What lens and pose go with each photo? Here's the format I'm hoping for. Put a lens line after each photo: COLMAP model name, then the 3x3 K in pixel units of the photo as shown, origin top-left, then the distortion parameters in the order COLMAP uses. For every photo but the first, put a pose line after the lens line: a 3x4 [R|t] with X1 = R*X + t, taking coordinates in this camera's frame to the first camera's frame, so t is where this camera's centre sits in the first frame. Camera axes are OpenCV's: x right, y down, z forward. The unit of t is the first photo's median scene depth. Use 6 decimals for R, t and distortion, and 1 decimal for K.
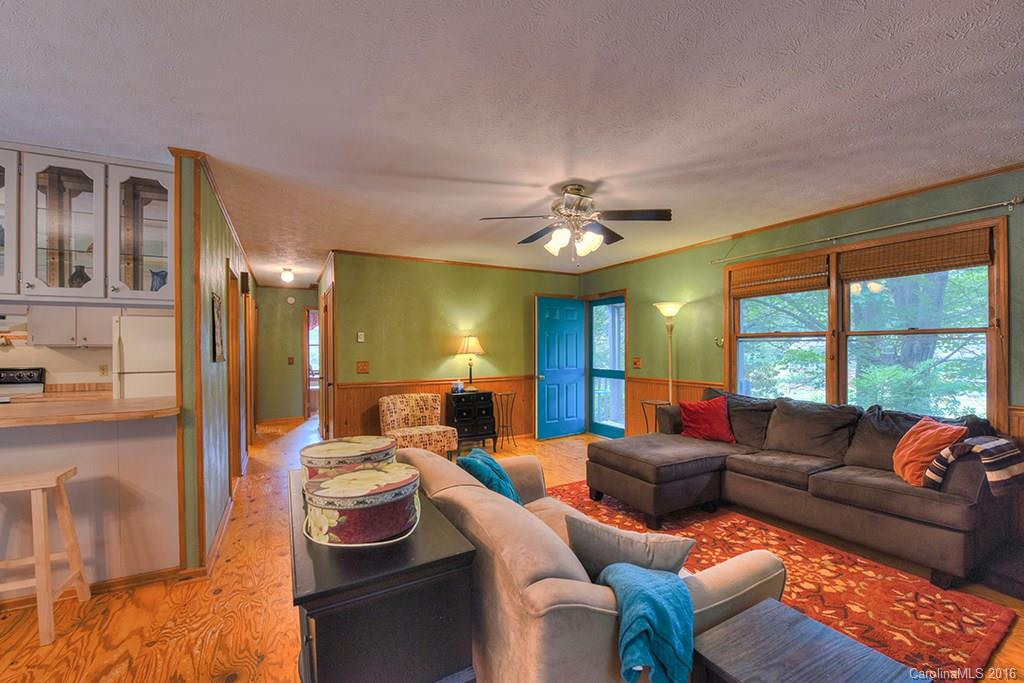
lens RADIAL K [[413.4, 0, 517.5], [0, 413.4, 348.4], [0, 0, 1]] dist [-0.015905, -0.000476]
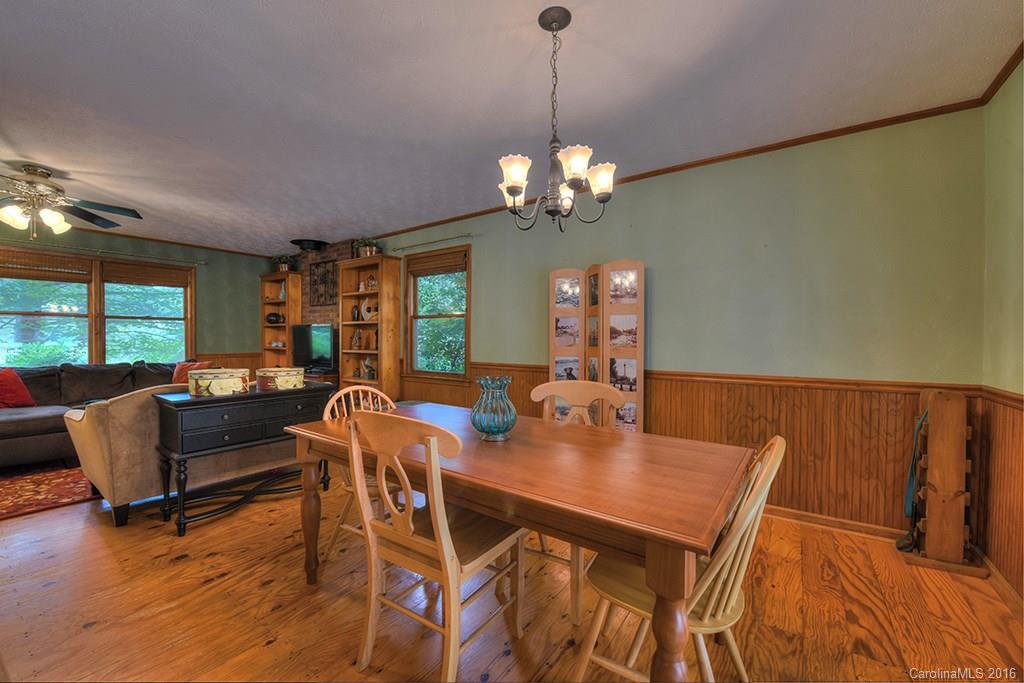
lens RADIAL K [[407.6, 0, 508.6], [0, 407.6, 343.1], [0, 0, 1]] dist [-0.015181, -0.000353]
pose [[-0.416339, -0.009302, 0.909162, -0.983220], [0.000048, 0.999947, 0.010253, 0.039402], [-0.909209, 0.004312, -0.416317, 0.235098]]
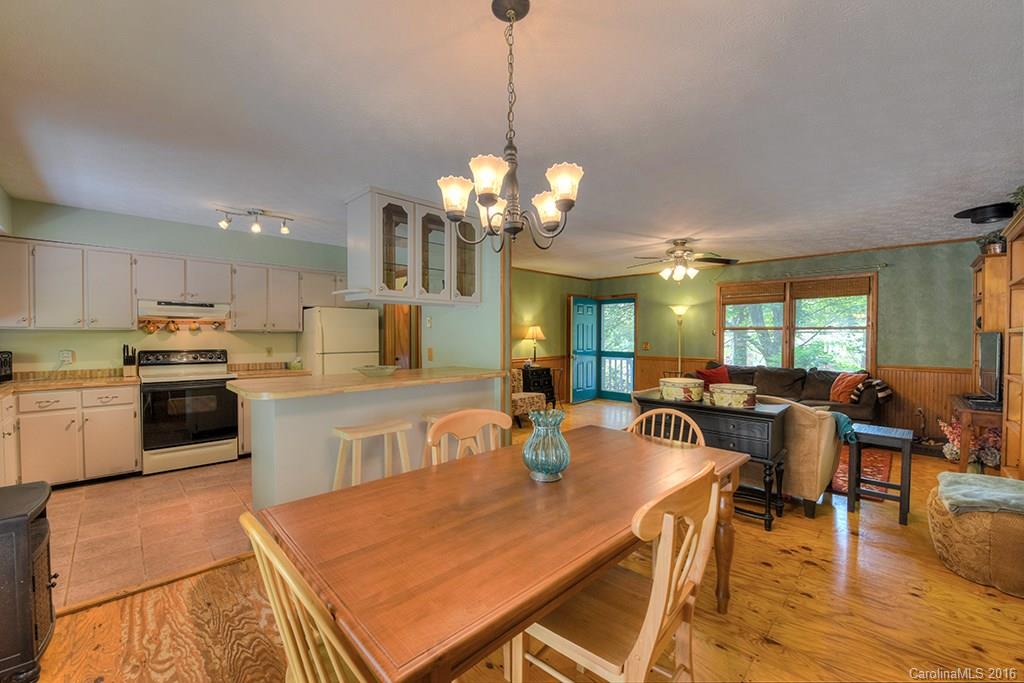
lens RADIAL K [[407.6, 0, 508.6], [0, 407.6, 343.1], [0, 0, 1]] dist [-0.015181, -0.000353]
pose [[0.966803, 0.001496, 0.255517, -0.720313], [-0.006467, 0.999806, 0.018618, 0.002748], [-0.255440, -0.019653, 0.966625, -0.321997]]
